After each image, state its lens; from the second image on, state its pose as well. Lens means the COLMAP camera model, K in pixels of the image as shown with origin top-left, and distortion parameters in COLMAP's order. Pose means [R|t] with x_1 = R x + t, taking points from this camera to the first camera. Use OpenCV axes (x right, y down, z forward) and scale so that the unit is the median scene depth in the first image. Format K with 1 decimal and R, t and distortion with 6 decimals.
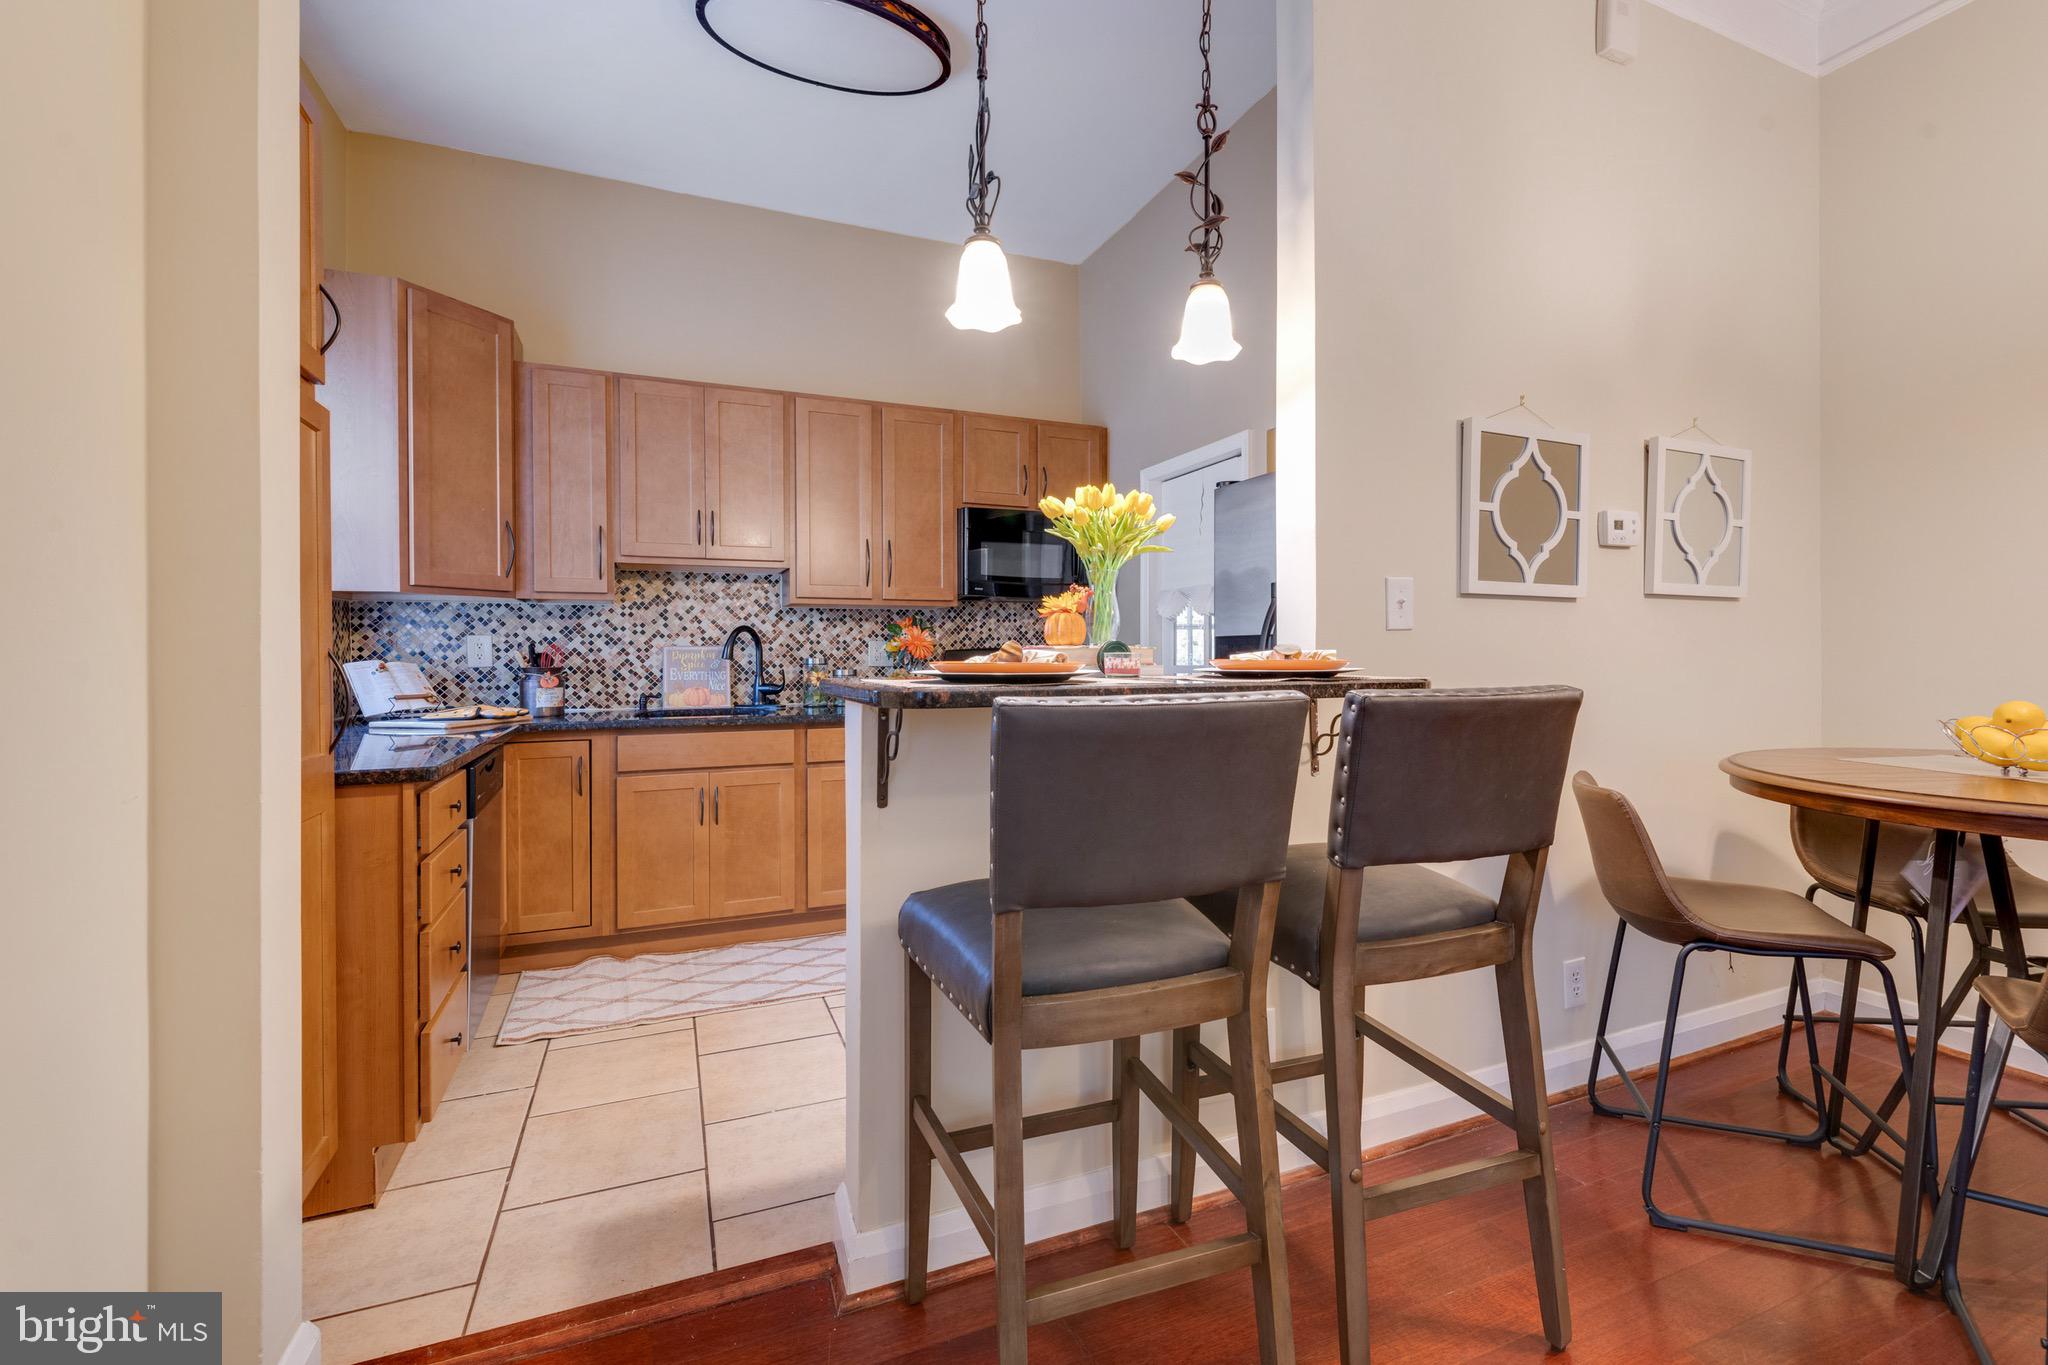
lens RADIAL K [[891.7, 0, 1012.0], [0, 891.7, 674.4], [0, 0, 1]] dist [-0.018133, -0.004639]
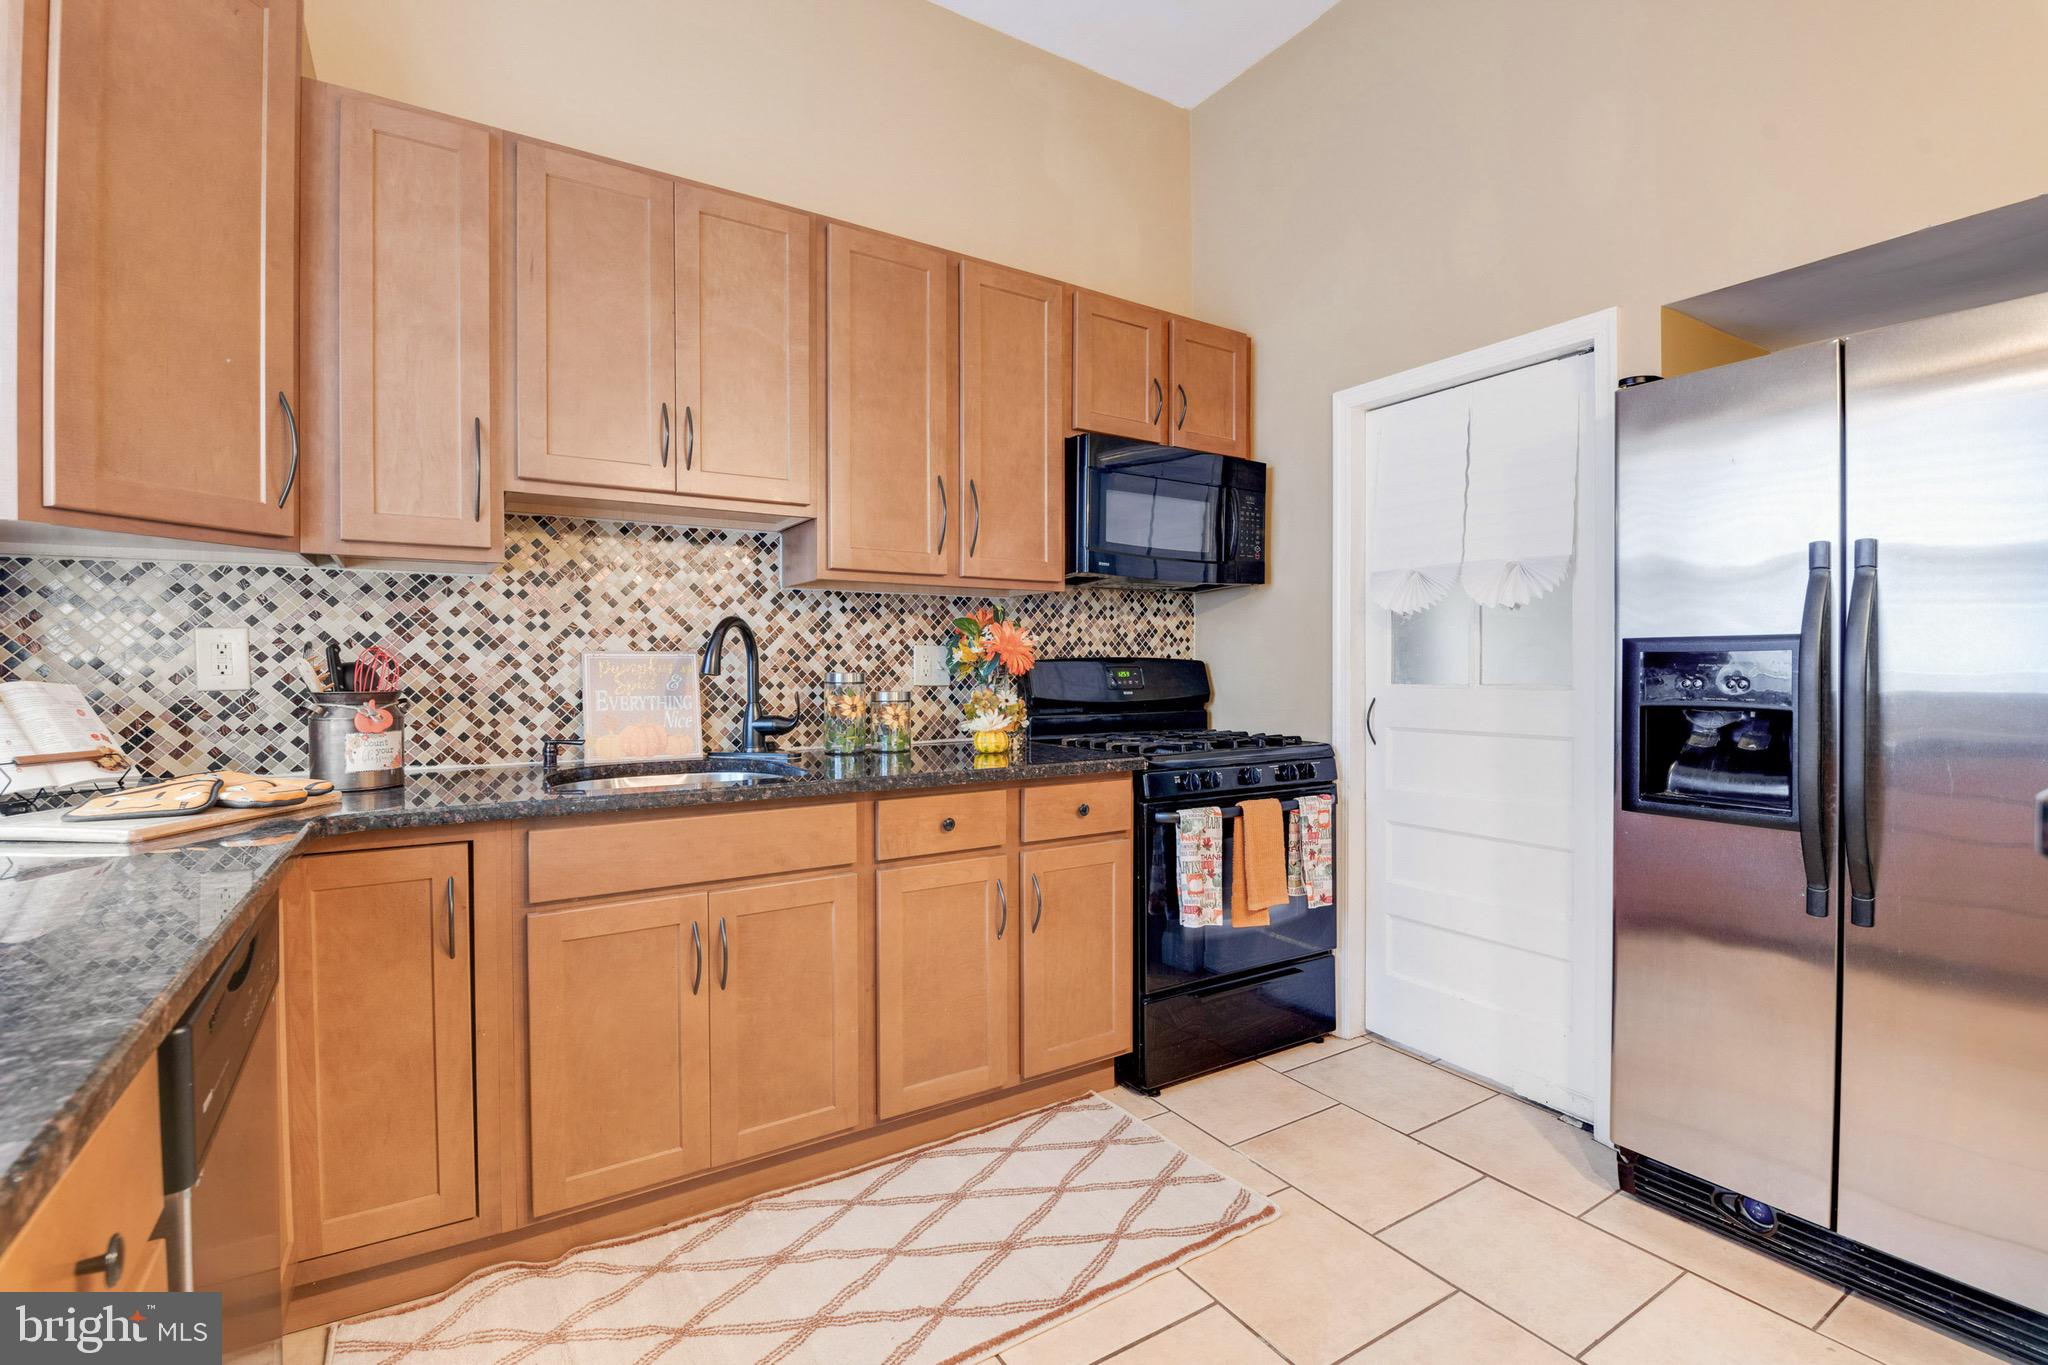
lens RADIAL K [[891.7, 0, 974.5], [0, 891.7, 692.2], [0, 0, 1]] dist [-0.018133, -0.004639]
pose [[0.987357, -0.001766, 0.158503, -0.253141], [0.000731, 0.999978, 0.006591, -0.010168], [-0.158511, -0.006391, 0.987337, 0.431572]]
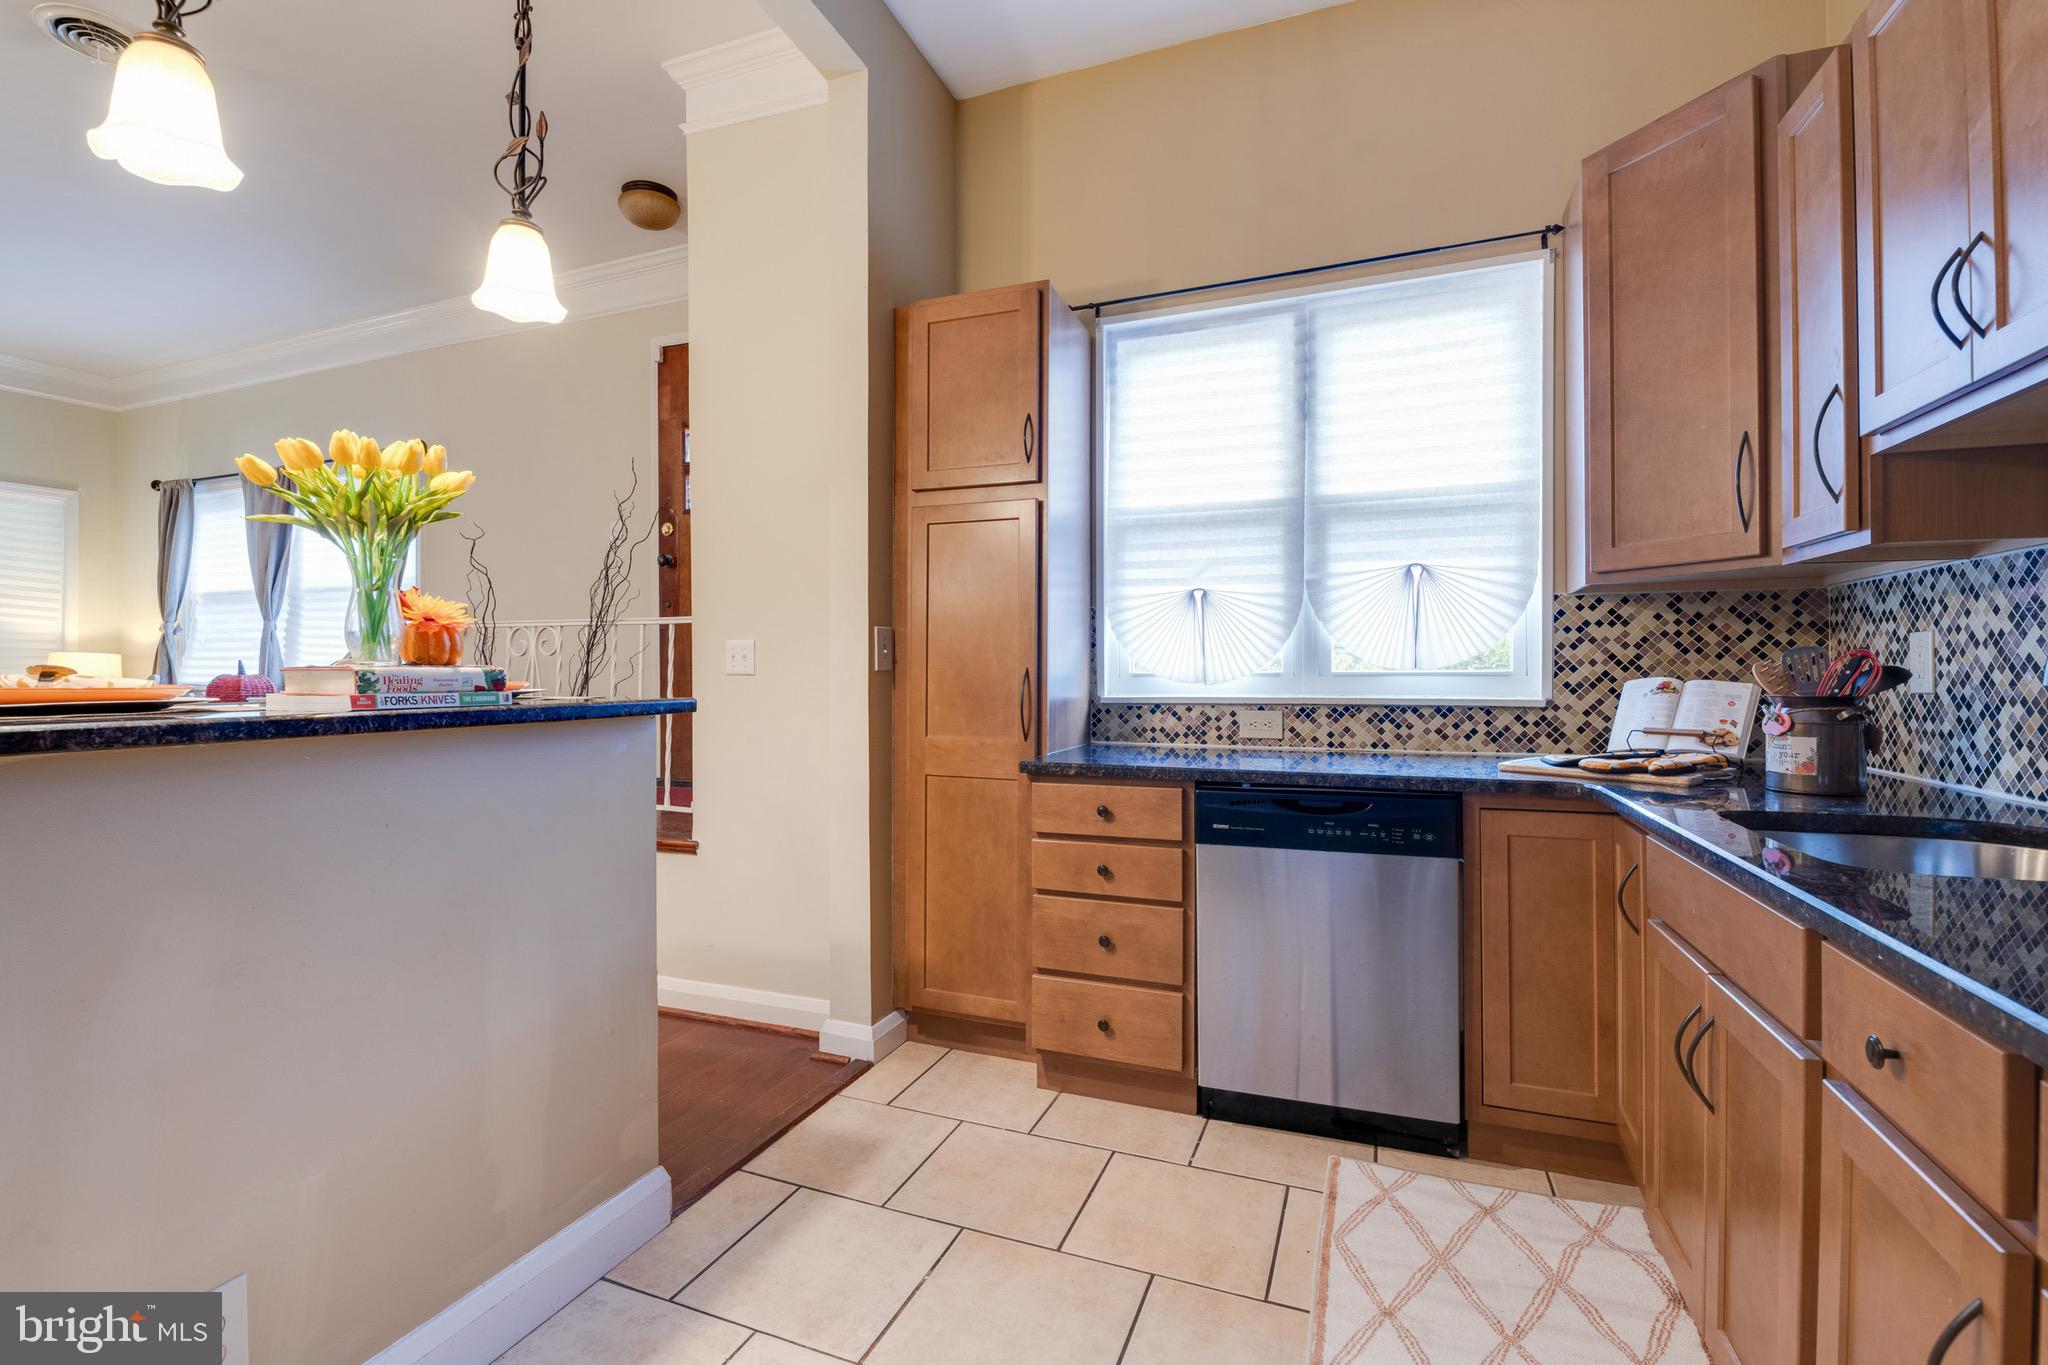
lens RADIAL K [[891.7, 0, 1013.4], [0, 891.7, 673.6], [0, 0, 1]] dist [-0.018133, -0.004639]
pose [[-0.684942, 0.004851, -0.728582, 0.141033], [-0.014893, 0.999676, 0.020657, -0.022706], [0.728446, 0.024999, -0.684647, 0.972511]]
